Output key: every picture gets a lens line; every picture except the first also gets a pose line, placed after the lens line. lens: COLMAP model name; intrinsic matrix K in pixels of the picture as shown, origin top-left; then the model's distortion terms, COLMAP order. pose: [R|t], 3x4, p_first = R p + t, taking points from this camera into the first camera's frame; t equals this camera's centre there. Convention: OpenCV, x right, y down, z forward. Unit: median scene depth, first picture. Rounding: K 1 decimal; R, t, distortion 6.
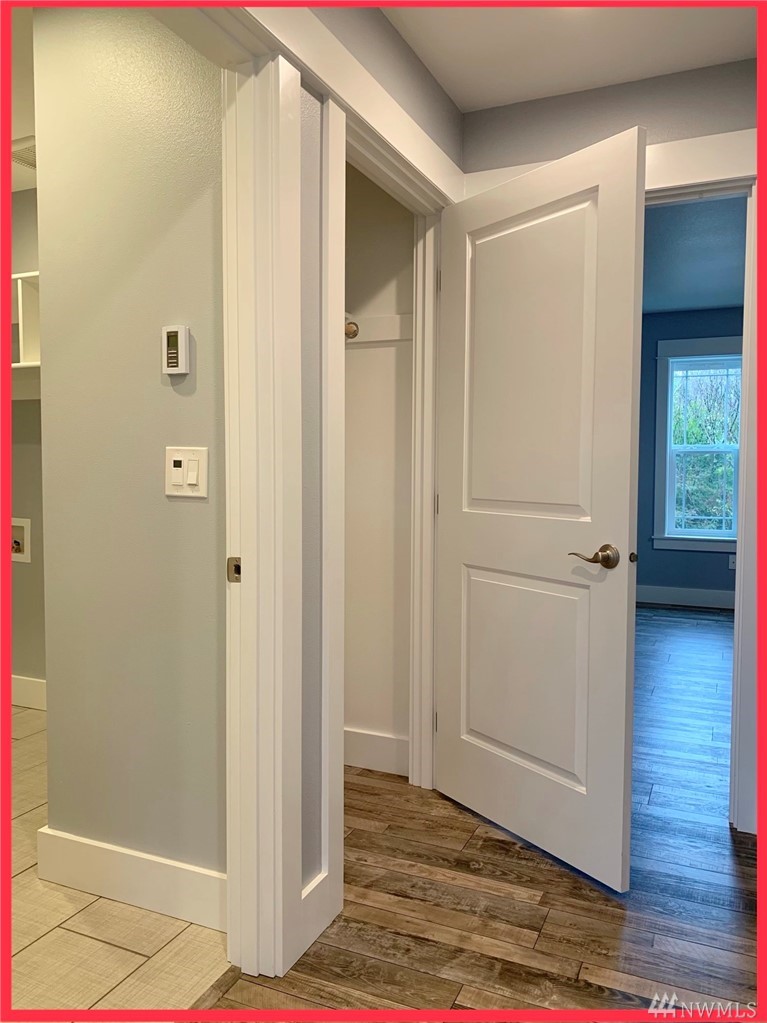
lens RADIAL K [[789.4, 0, 383.5], [0, 789.4, 511.5], [0, 0, 1]] dist [0.034815, -0.041995]
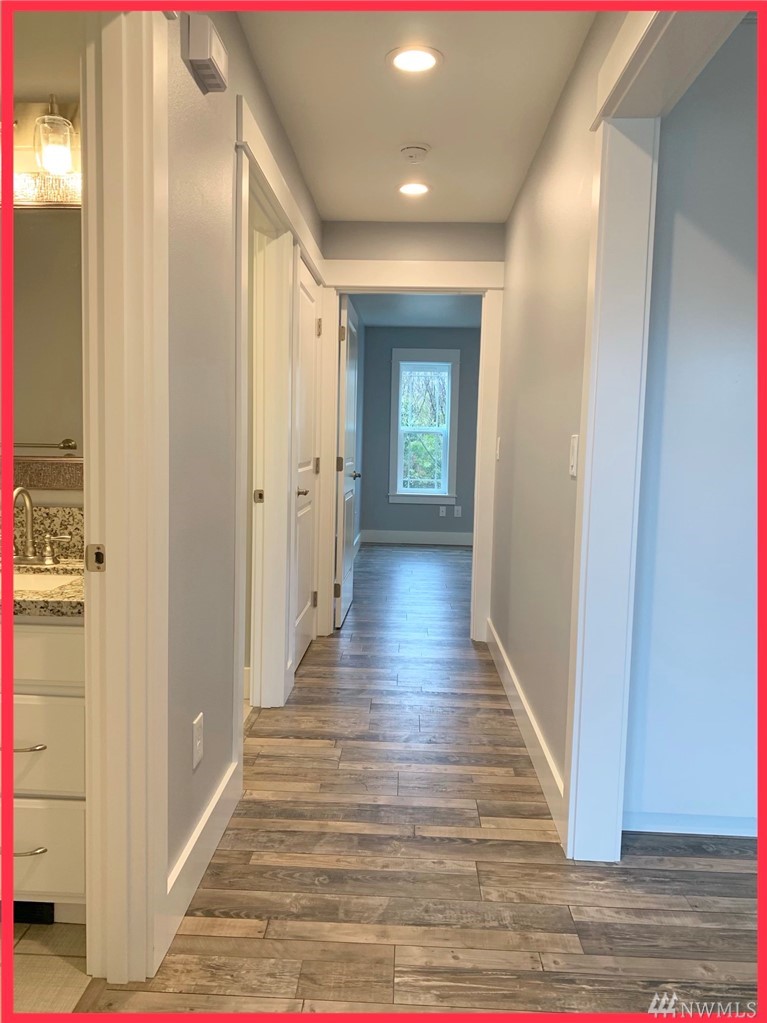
lens RADIAL K [[789.4, 0, 383.5], [0, 789.4, 511.5], [0, 0, 1]] dist [0.034815, -0.041995]
pose [[0.925988, -0.014485, 0.377275, -0.613265], [0.000432, 0.999304, 0.037308, 0.039520], [-0.377553, -0.034384, 0.925349, -0.846797]]
